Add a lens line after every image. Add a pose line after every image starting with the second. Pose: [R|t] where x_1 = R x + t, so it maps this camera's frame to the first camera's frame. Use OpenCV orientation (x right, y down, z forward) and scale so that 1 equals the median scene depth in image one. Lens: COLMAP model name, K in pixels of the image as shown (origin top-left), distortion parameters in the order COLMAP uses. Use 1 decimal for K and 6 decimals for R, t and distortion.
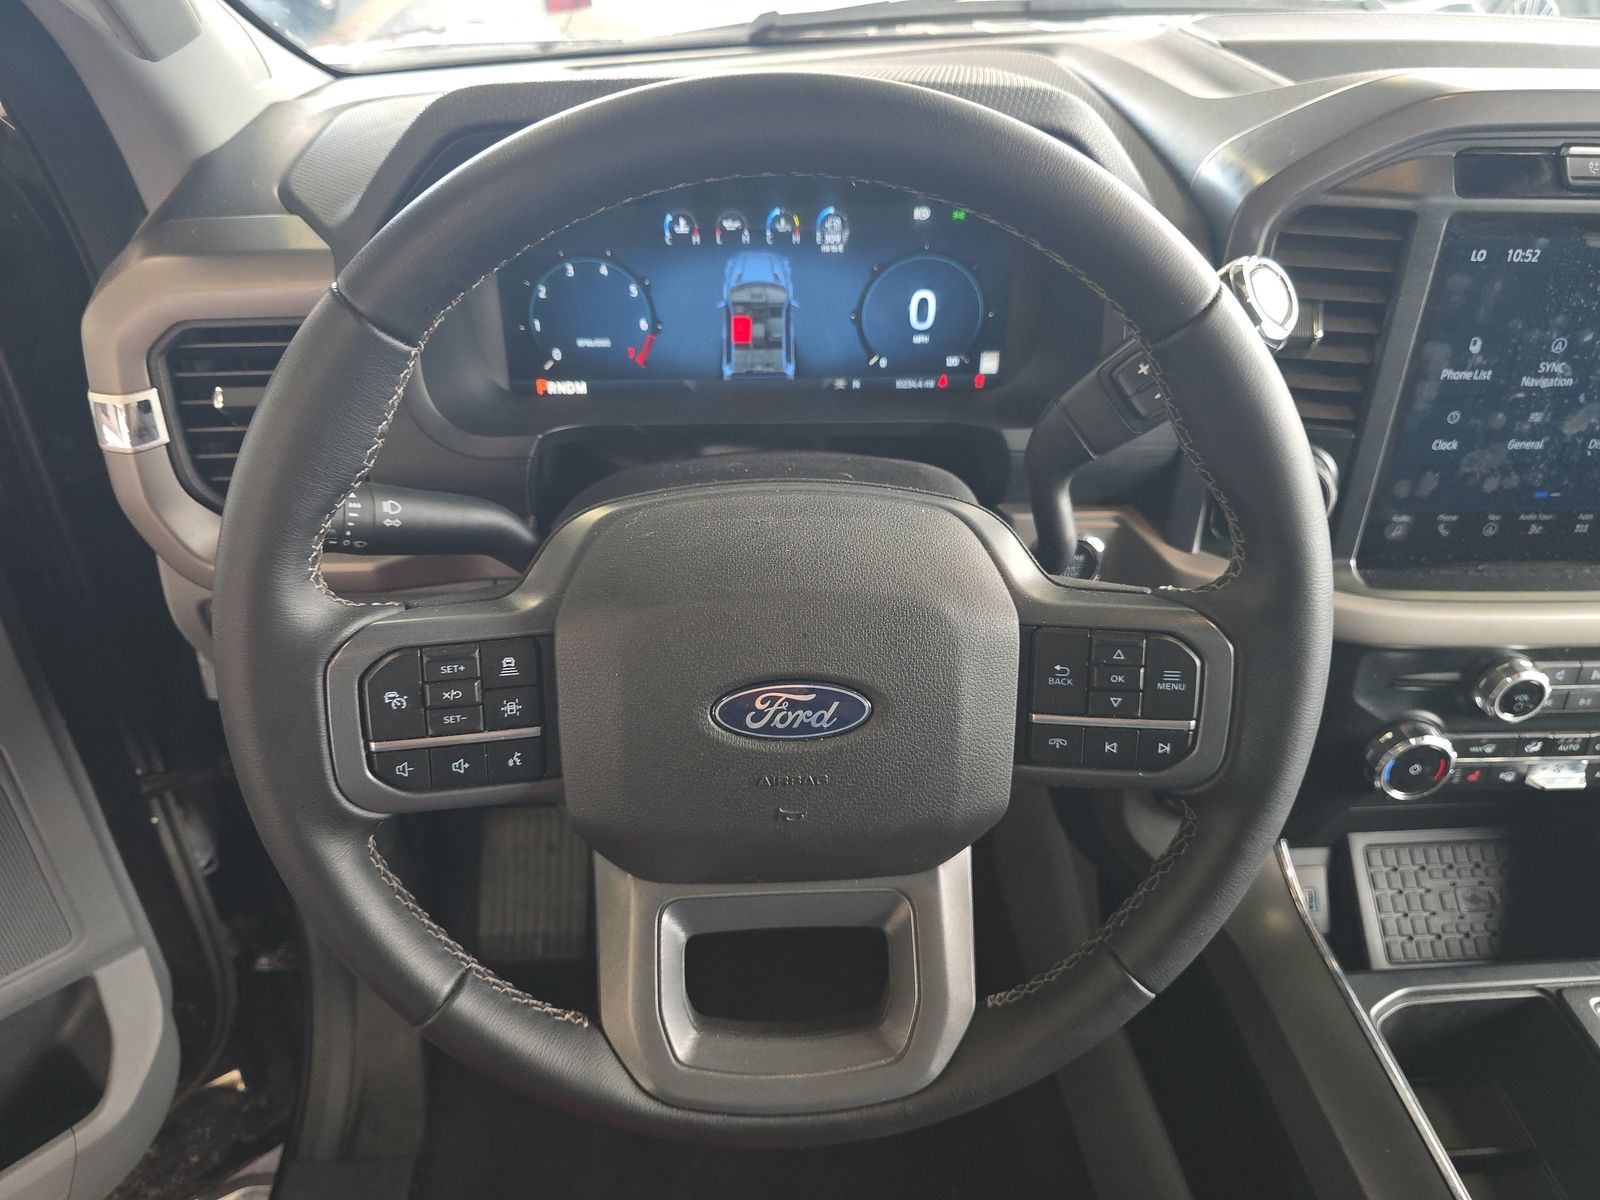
lens RADIAL K [[1080.7, 0, 809.9], [0, 1080.7, 601.1], [0, 0, 1]] dist [0.046342, -0.046428]
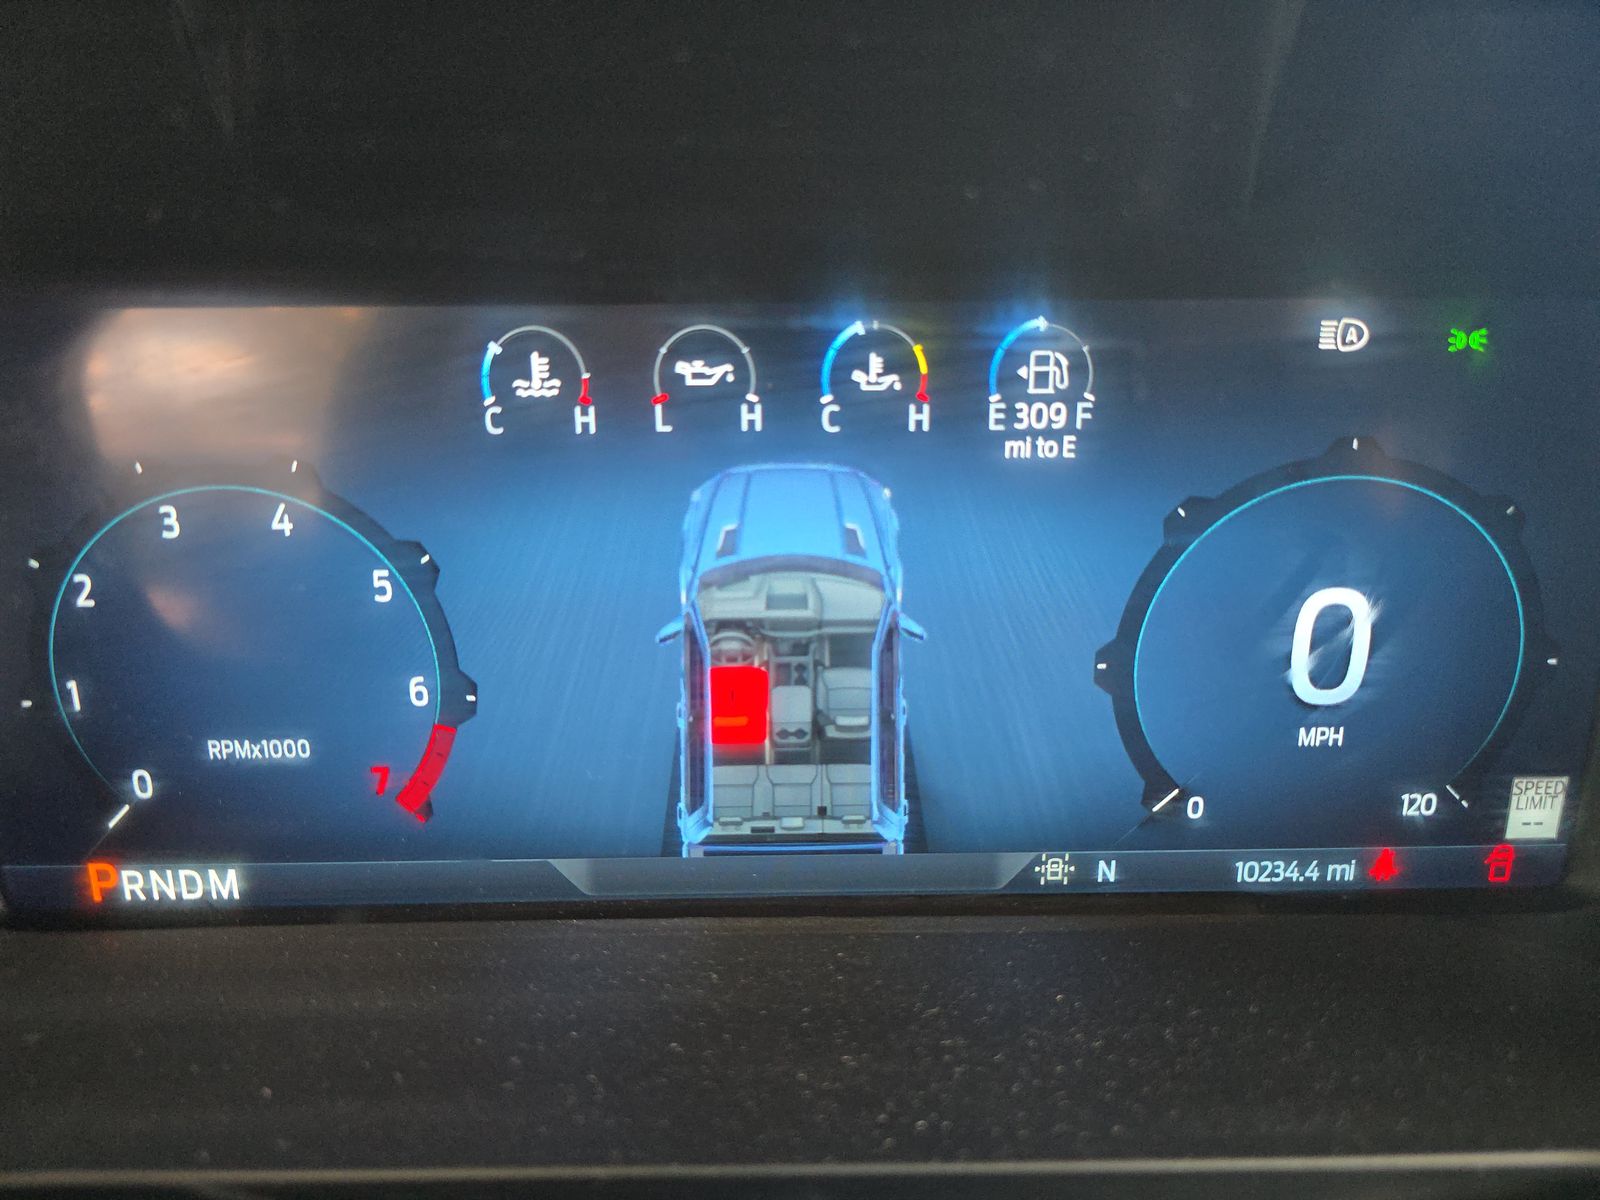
lens RADIAL K [[1080.7, 0, 809.9], [0, 1080.7, 601.1], [0, 0, 1]] dist [0.046342, -0.046428]
pose [[0.997910, -0.001129, -0.064609, -0.022763], [-0.016442, 0.962503, -0.270773, -0.197121], [0.062492, 0.271270, 0.960473, 0.701334]]
